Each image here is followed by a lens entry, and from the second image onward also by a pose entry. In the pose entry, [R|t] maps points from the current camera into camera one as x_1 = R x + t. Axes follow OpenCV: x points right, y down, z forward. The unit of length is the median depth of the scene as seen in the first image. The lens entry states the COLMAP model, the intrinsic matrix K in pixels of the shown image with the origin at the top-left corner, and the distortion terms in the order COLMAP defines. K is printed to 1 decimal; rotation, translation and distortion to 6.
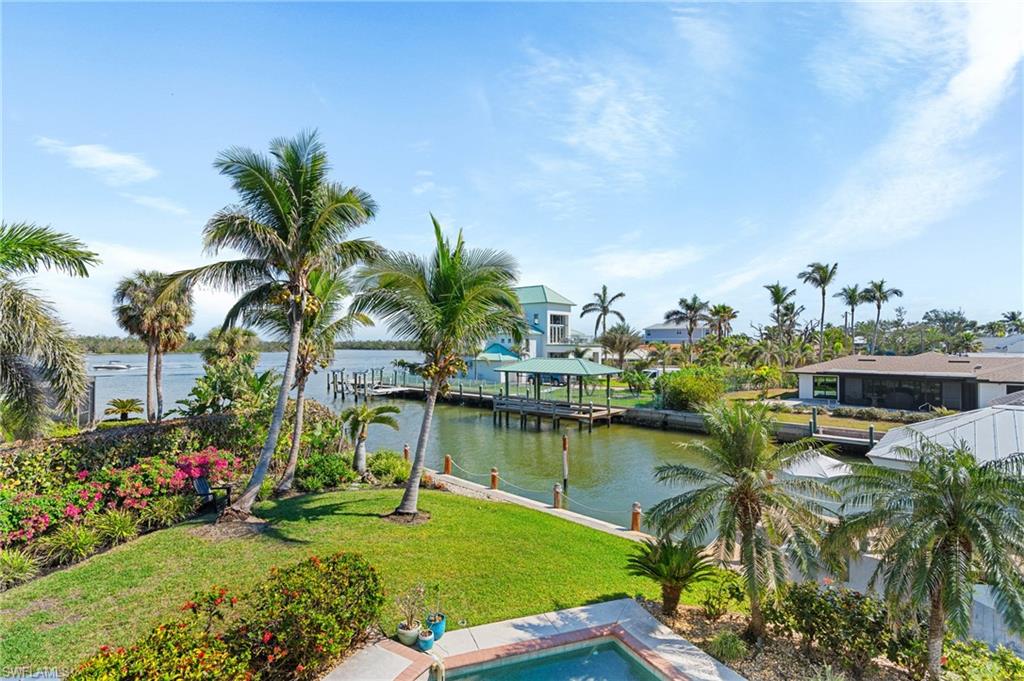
lens RADIAL K [[481.5, 0, 508.0], [0, 481.5, 332.0], [0, 0, 1]] dist [-0.004803, 0.000232]
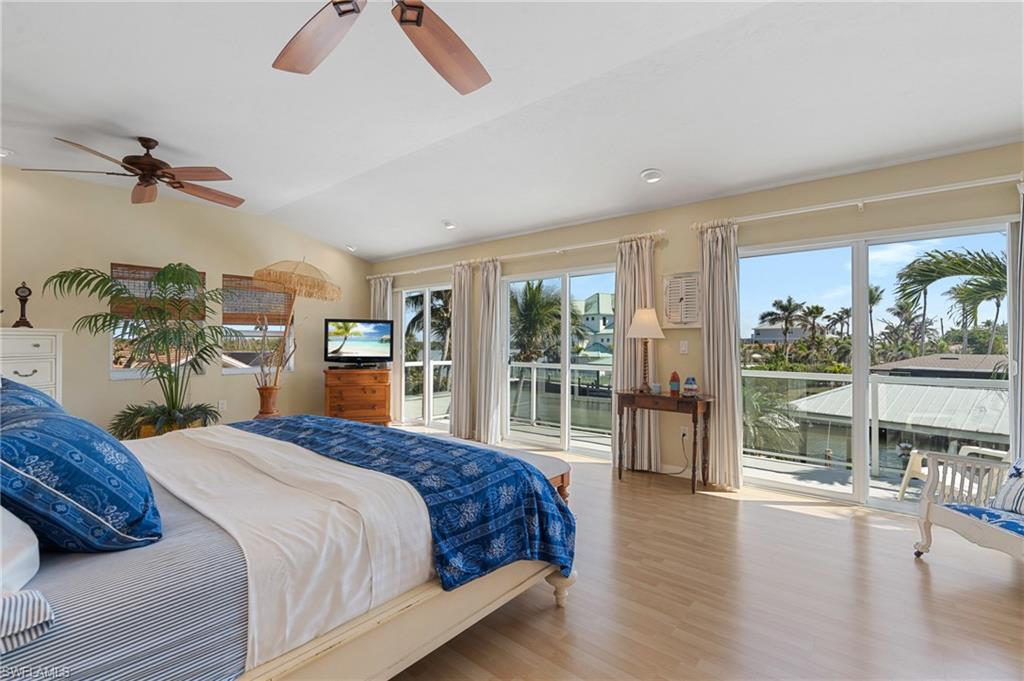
lens RADIAL K [[465.8, 0, 517.0], [0, 465.8, 337.2], [0, 0, 1]] dist [-0.004628, 0.002501]
pose [[0.974606, -0.002457, -0.223912, 0.044138], [0.004844, 0.999937, 0.010110, -0.001841], [0.223873, -0.010938, 0.974557, -0.143177]]
